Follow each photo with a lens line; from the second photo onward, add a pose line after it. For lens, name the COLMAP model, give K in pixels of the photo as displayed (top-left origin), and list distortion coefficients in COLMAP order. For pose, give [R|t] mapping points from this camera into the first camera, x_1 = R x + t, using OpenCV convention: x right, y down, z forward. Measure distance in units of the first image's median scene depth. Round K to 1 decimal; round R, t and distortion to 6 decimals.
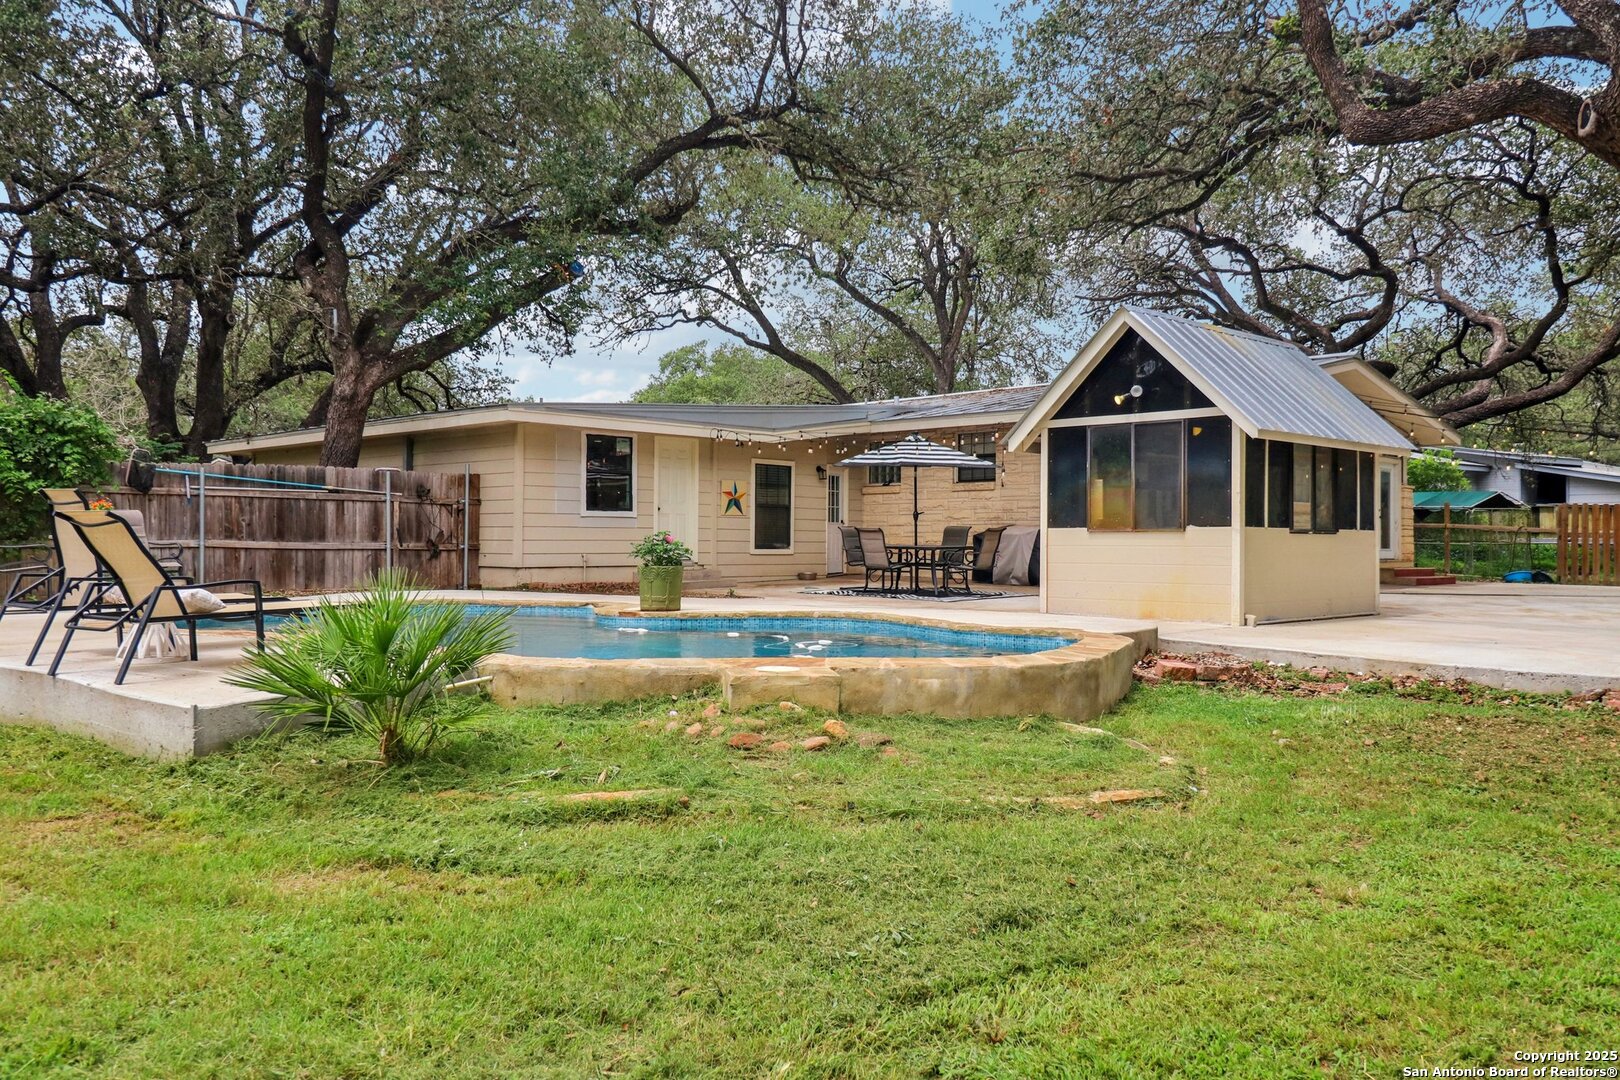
lens RADIAL K [[1297.0, 0, 801.9], [0, 1297.0, 536.0], [0, 0, 1]] dist [0.023215, -0.007837]
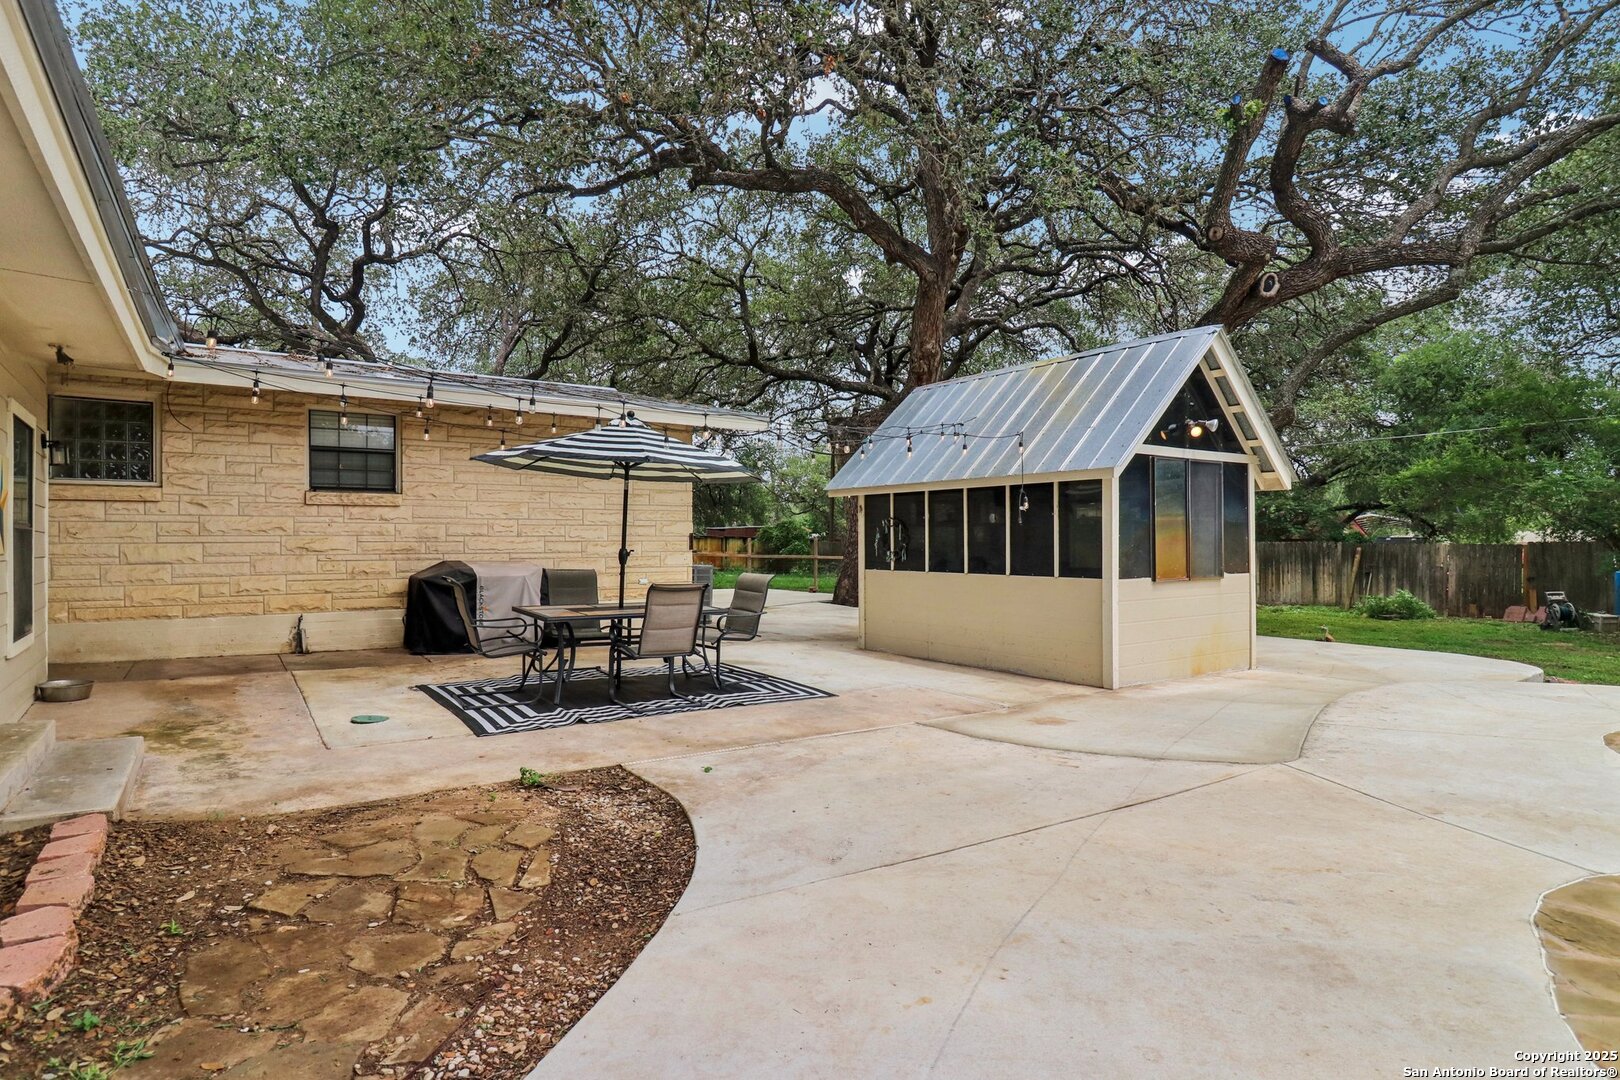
lens RADIAL K [[857.5, 0, 806.5], [0, 857.5, 542.6], [0, 0, 1]] dist [-0.008560, -0.000830]
pose [[0.194379, -0.005461, 0.980911, -0.290979], [0.001809, 0.999985, 0.005208, -0.023658], [-0.980925, 0.000762, 0.194386, 0.848577]]
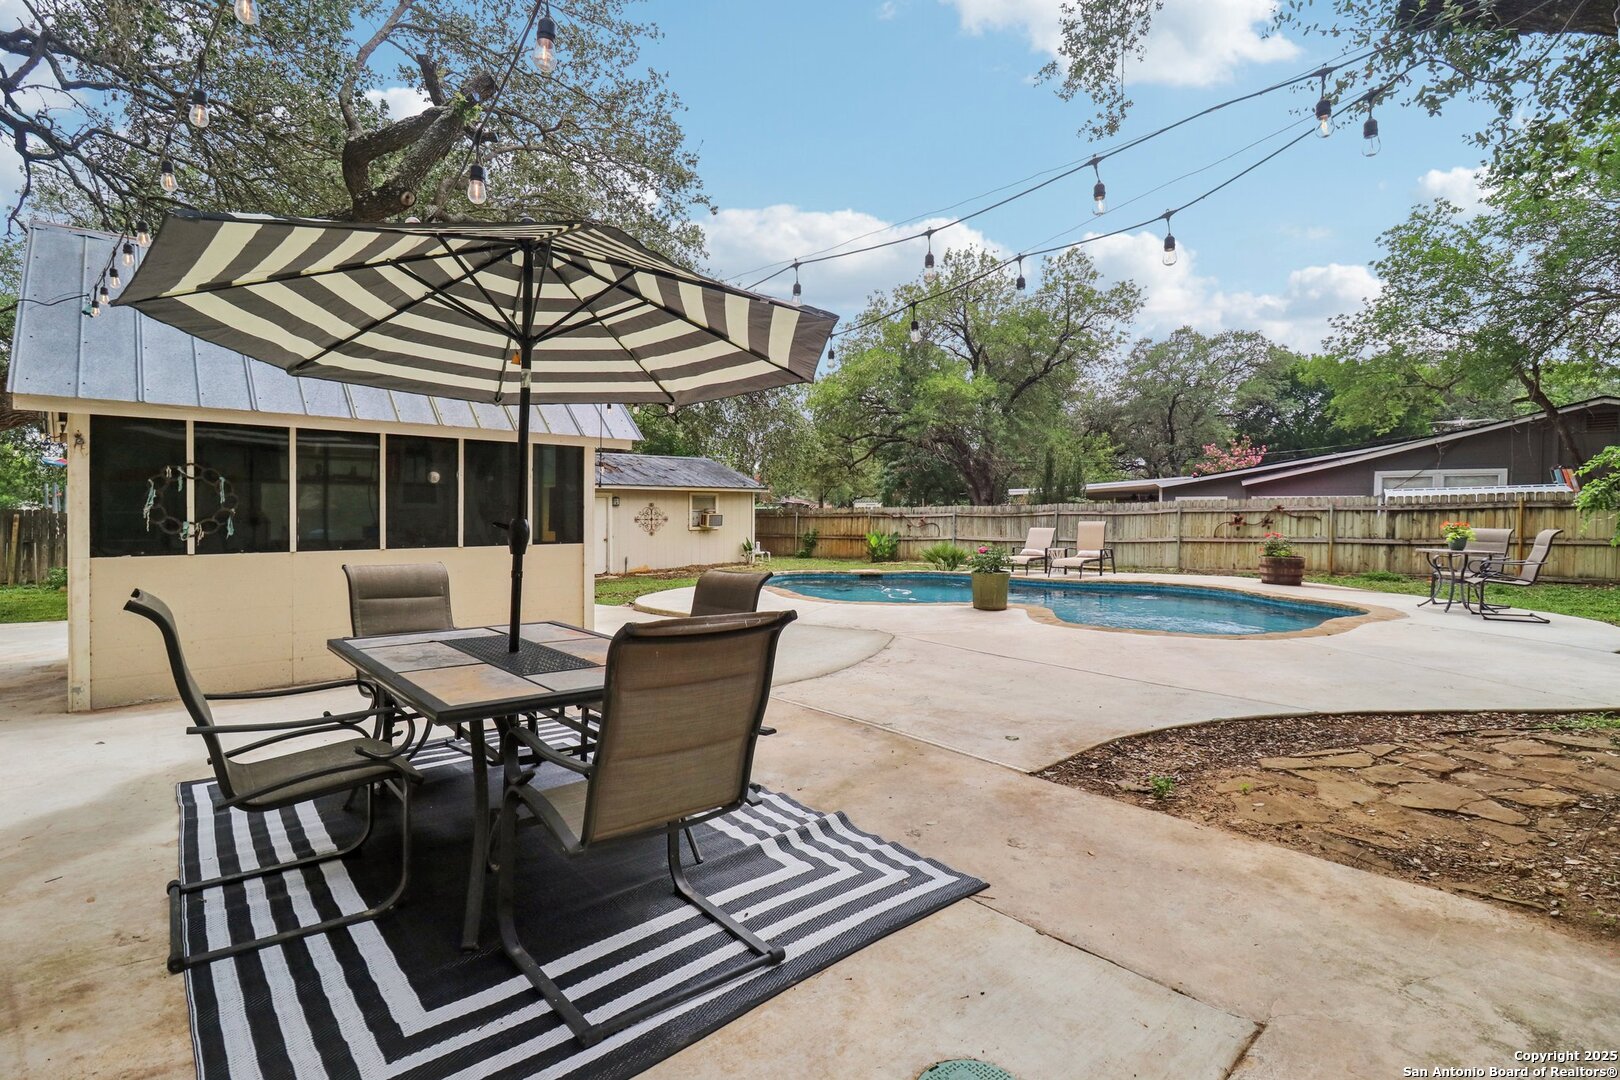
lens RADIAL K [[758.3, 0, 798.6], [0, 758.3, 536.9], [0, 0, 1]] dist [0.005450, -0.006542]
pose [[-0.998226, -0.011242, 0.058473, 0.024217], [-0.009269, 0.999382, 0.033906, -0.020984], [-0.058818, 0.033304, -0.997713, 1.173604]]
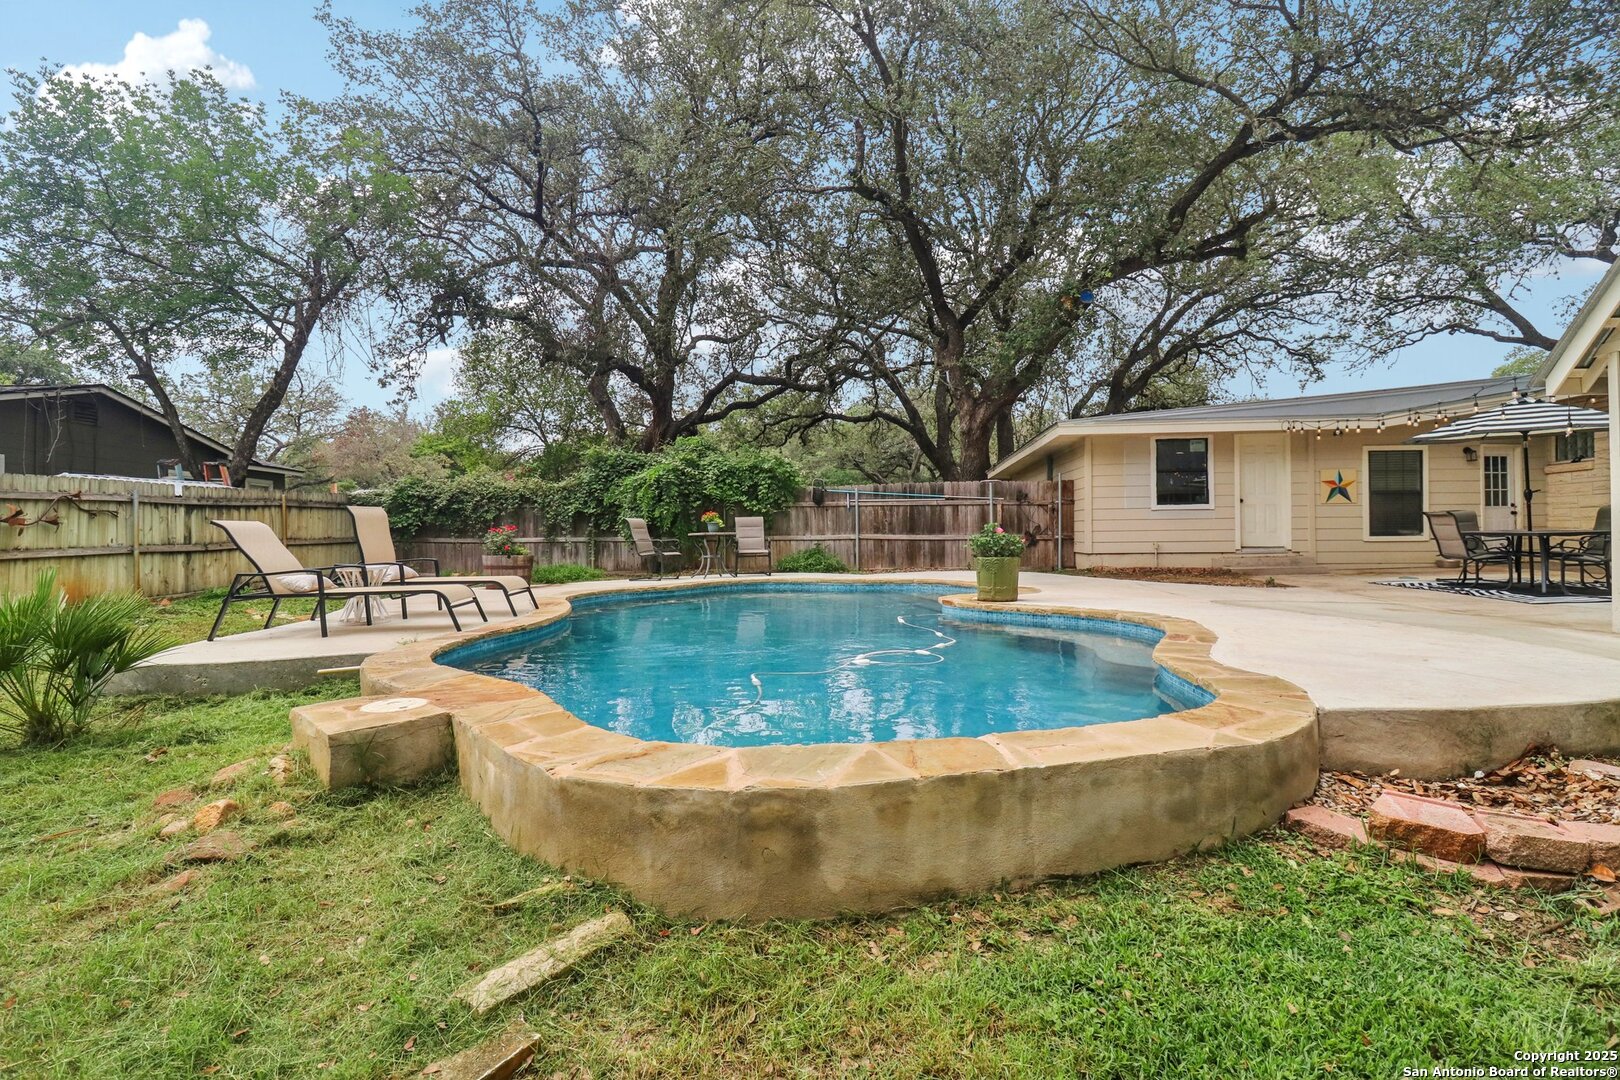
lens RADIAL K [[758.3, 0, 818.7], [0, 758.3, 526.6], [0, 0, 1]] dist [0.005450, -0.006542]
pose [[0.606175, -0.021479, -0.795041, 0.199530], [0.015427, 0.999765, -0.015248, 0.005868], [0.795182, -0.003022, 0.606364, 0.352043]]
